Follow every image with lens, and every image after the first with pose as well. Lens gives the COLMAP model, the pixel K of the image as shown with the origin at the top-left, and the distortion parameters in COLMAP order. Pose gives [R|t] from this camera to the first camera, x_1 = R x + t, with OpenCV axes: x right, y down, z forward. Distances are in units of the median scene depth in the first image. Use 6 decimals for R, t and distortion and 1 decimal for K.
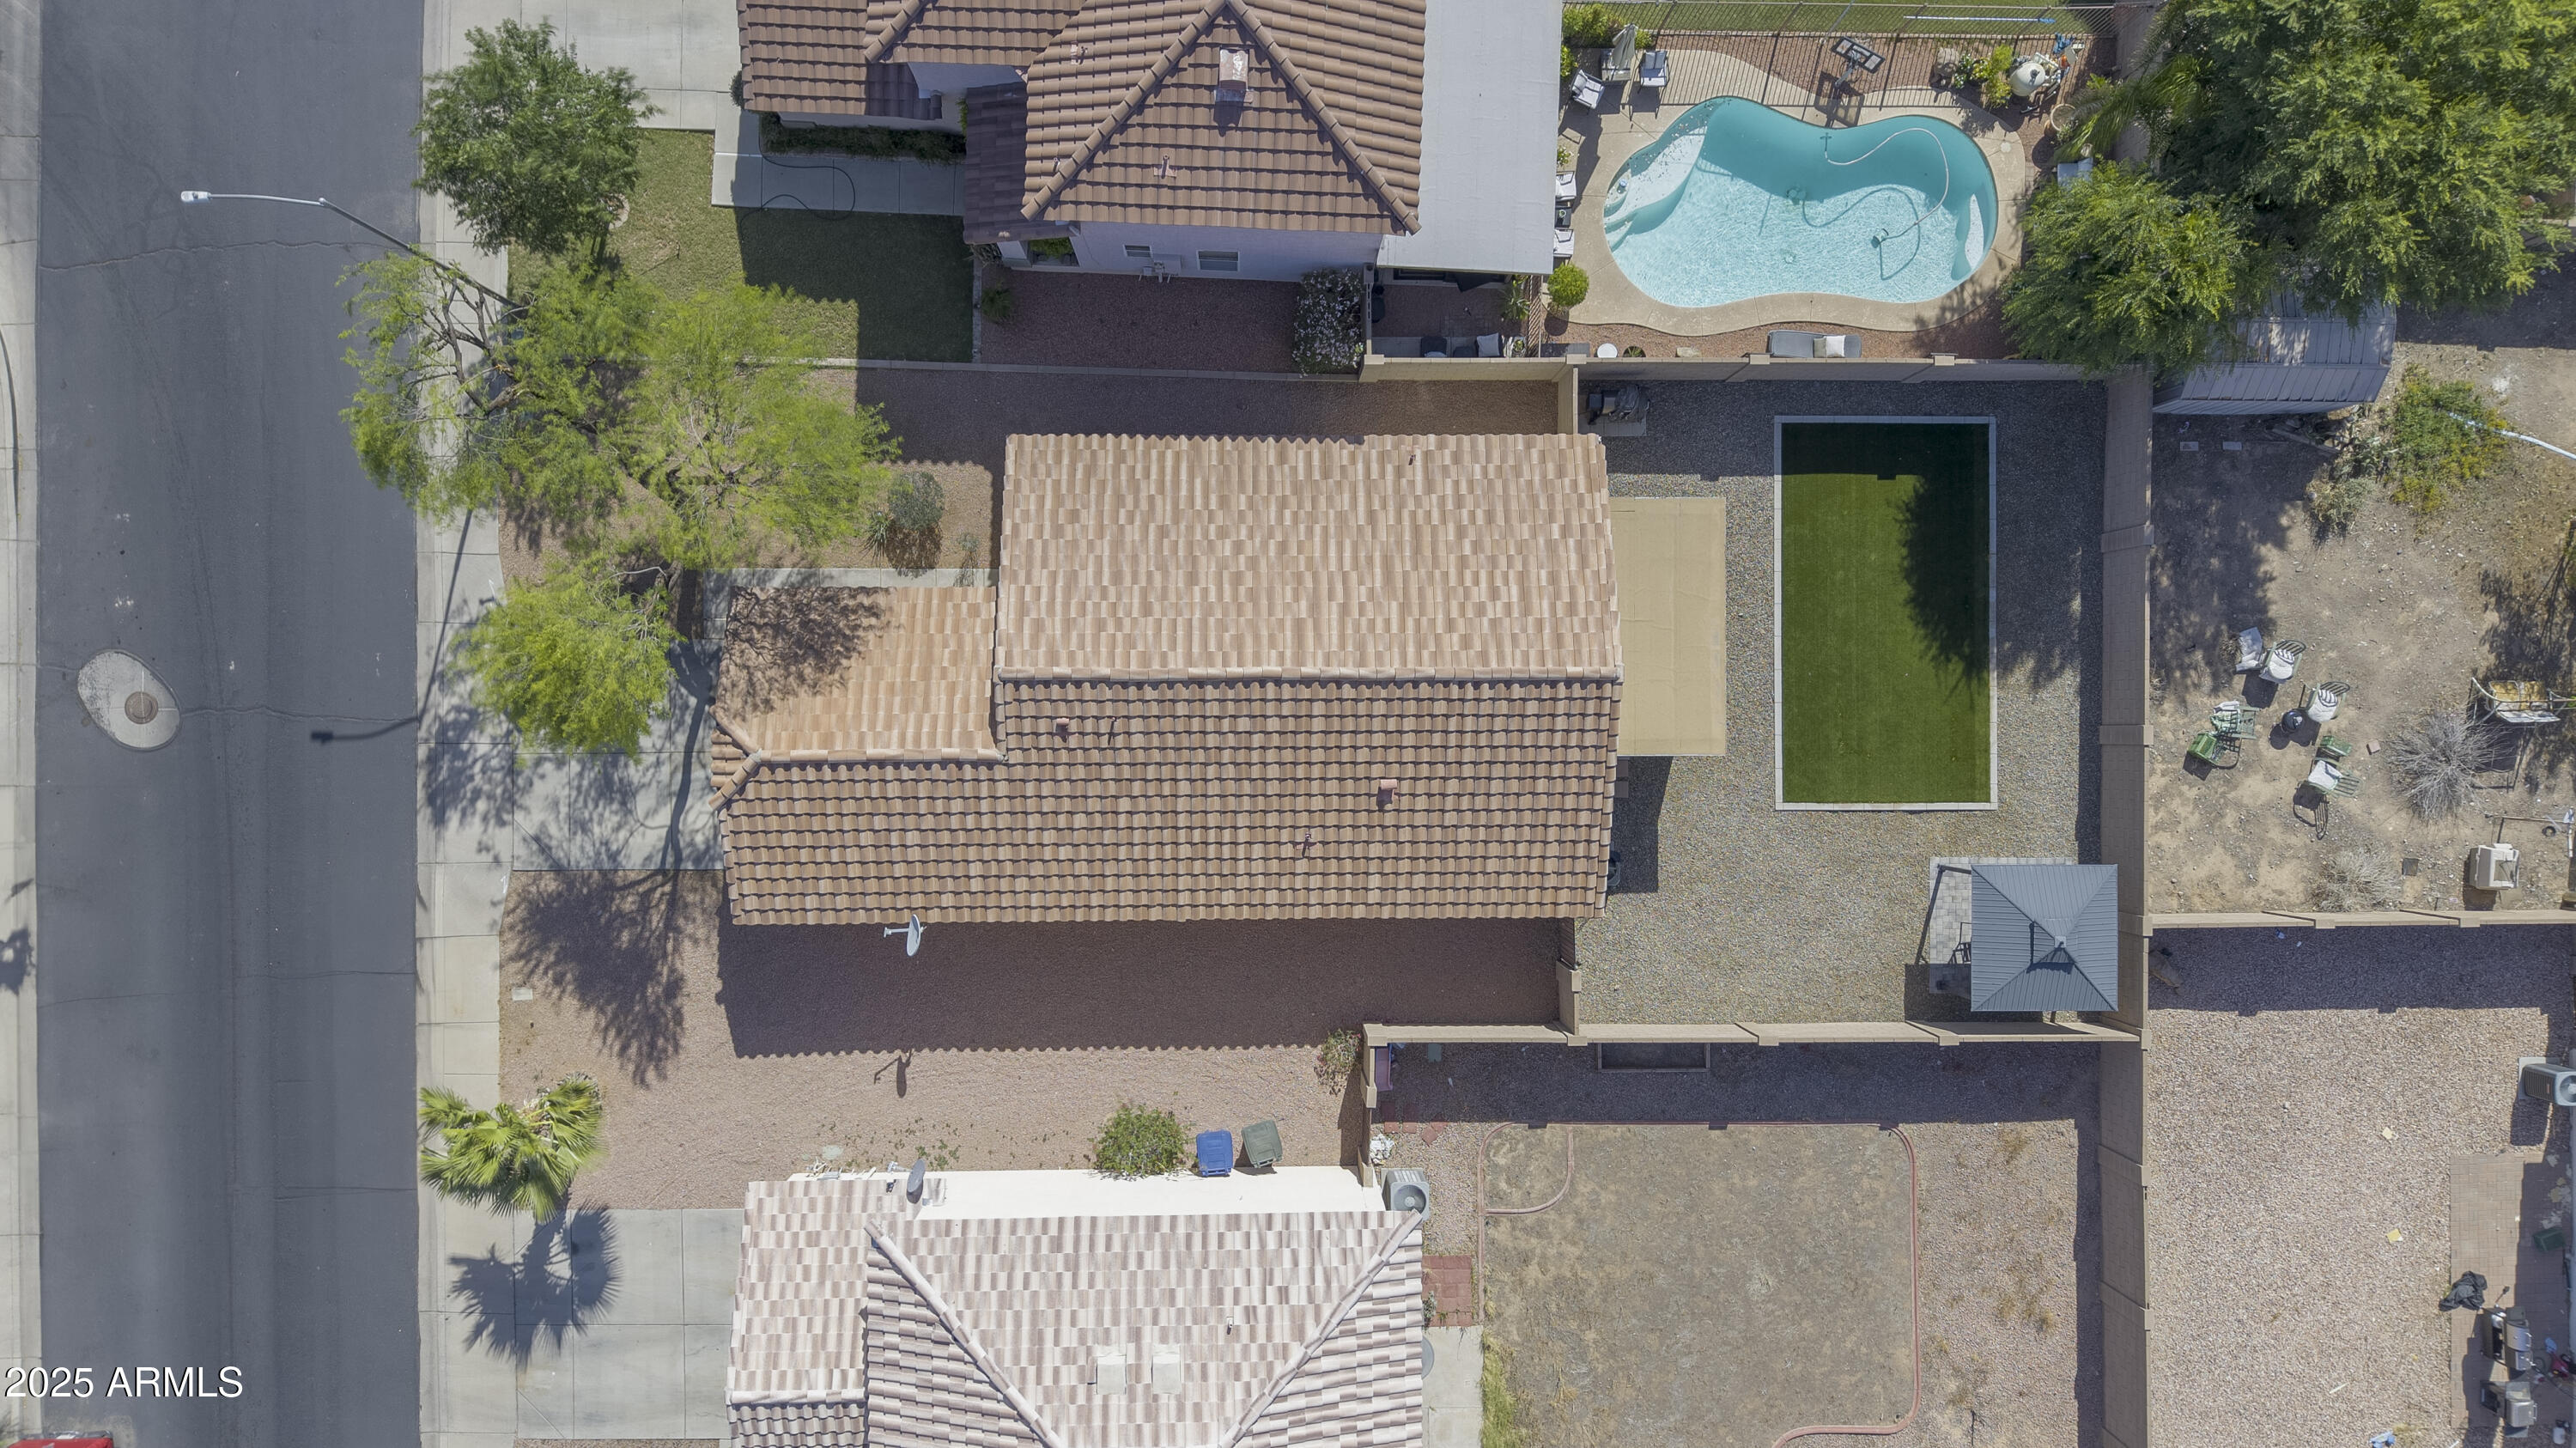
lens RADIAL K [[1797.0, 0, 1365.4], [0, 1797.0, 715.3], [0, 0, 1]] dist [-0.000832, 0.000107]
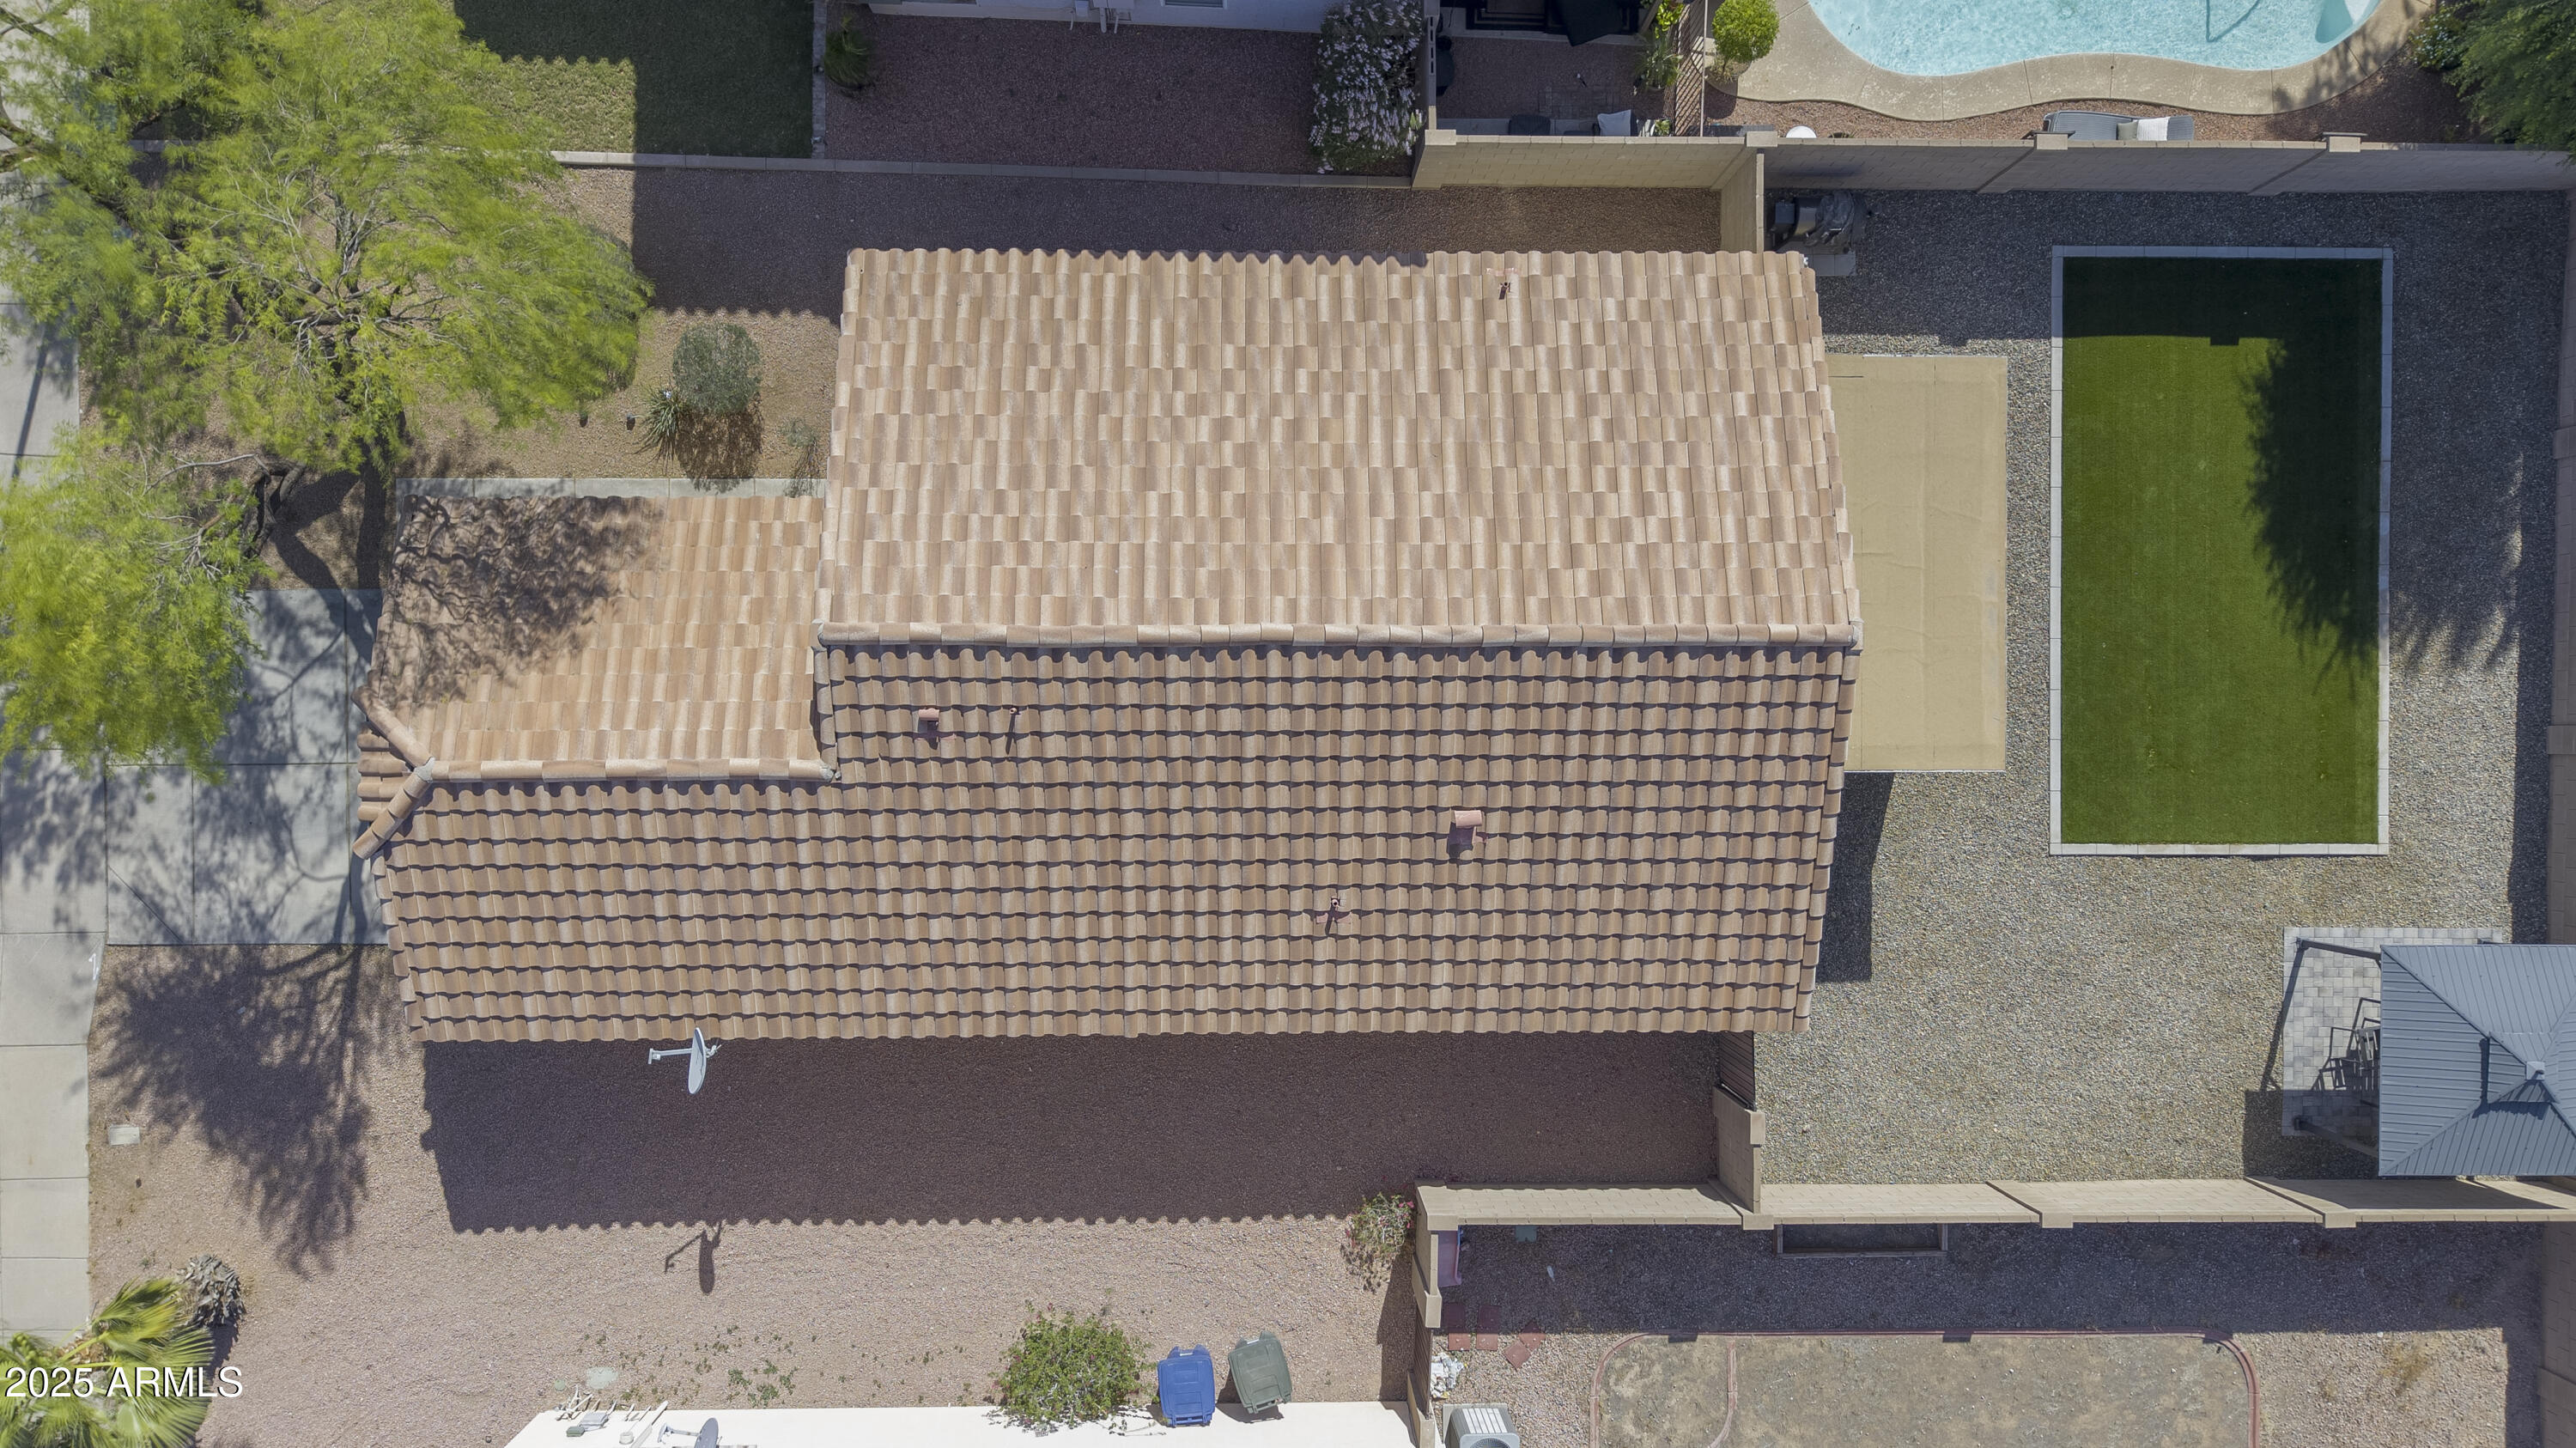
lens RADIAL K [[1761.0, 0, 1288.0], [0, 1761.0, 724.0], [0, 0, 1]] dist [0.001171, 0.001688]
pose [[0.999019, 0.001272, -0.044264, -0.021595], [-0.001191, 0.999998, 0.001854, 0.005235], [0.044266, -0.001799, 0.999018, 0.399532]]
